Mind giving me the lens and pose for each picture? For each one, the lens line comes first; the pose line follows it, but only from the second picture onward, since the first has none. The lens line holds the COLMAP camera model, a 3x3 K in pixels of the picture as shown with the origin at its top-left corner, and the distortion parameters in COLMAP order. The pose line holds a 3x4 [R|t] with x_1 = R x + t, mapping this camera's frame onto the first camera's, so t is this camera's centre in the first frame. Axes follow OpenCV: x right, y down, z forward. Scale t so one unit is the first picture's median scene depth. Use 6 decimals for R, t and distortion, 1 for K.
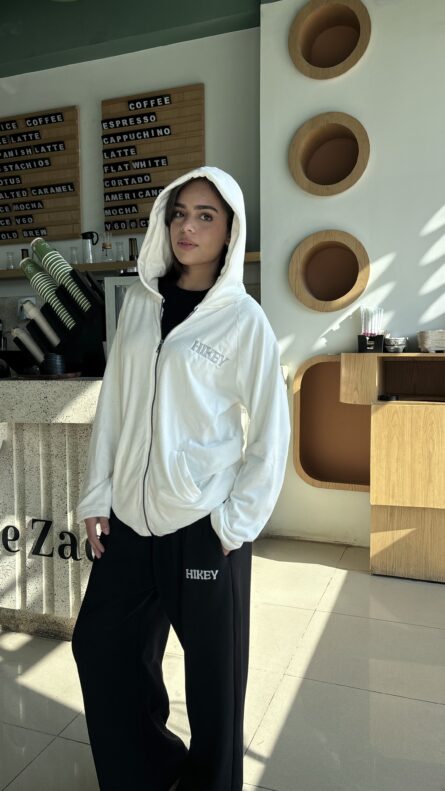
lens RADIAL K [[593.9, 0, 219.6], [0, 593.9, 389.4], [0, 0, 1]] dist [0.030589, -0.017269]
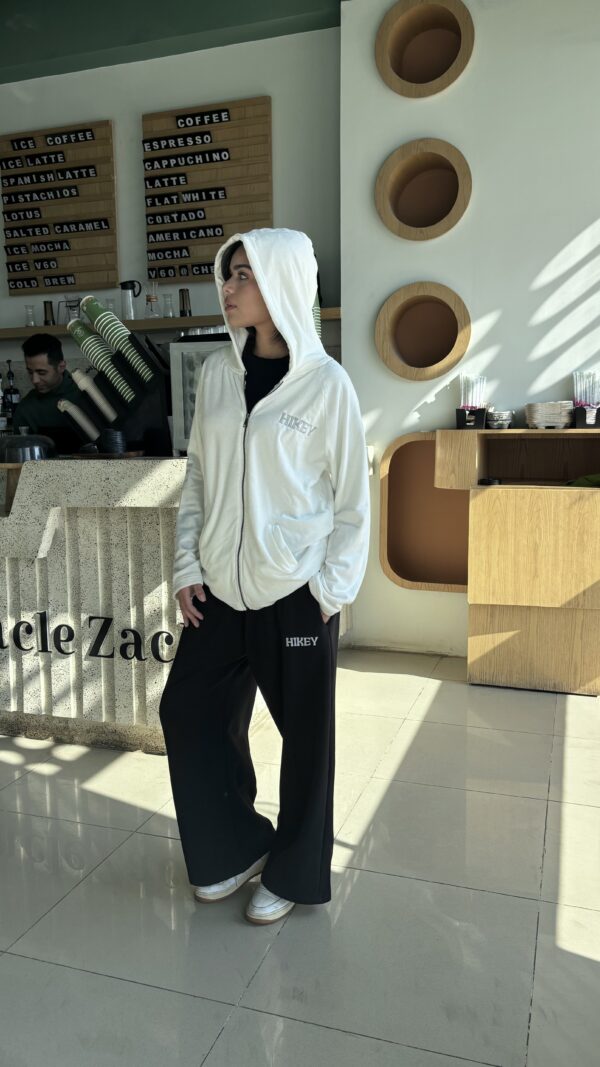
lens RADIAL K [[801.1, 0, 300.5], [0, 801.1, 523.7], [0, 0, 1]] dist [0.030589, -0.017269]
pose [[0.999529, -0.004561, 0.030354, -0.023785], [0.002987, 0.998658, 0.051706, 0.012305], [-0.030549, -0.051591, 0.998201, -0.137563]]
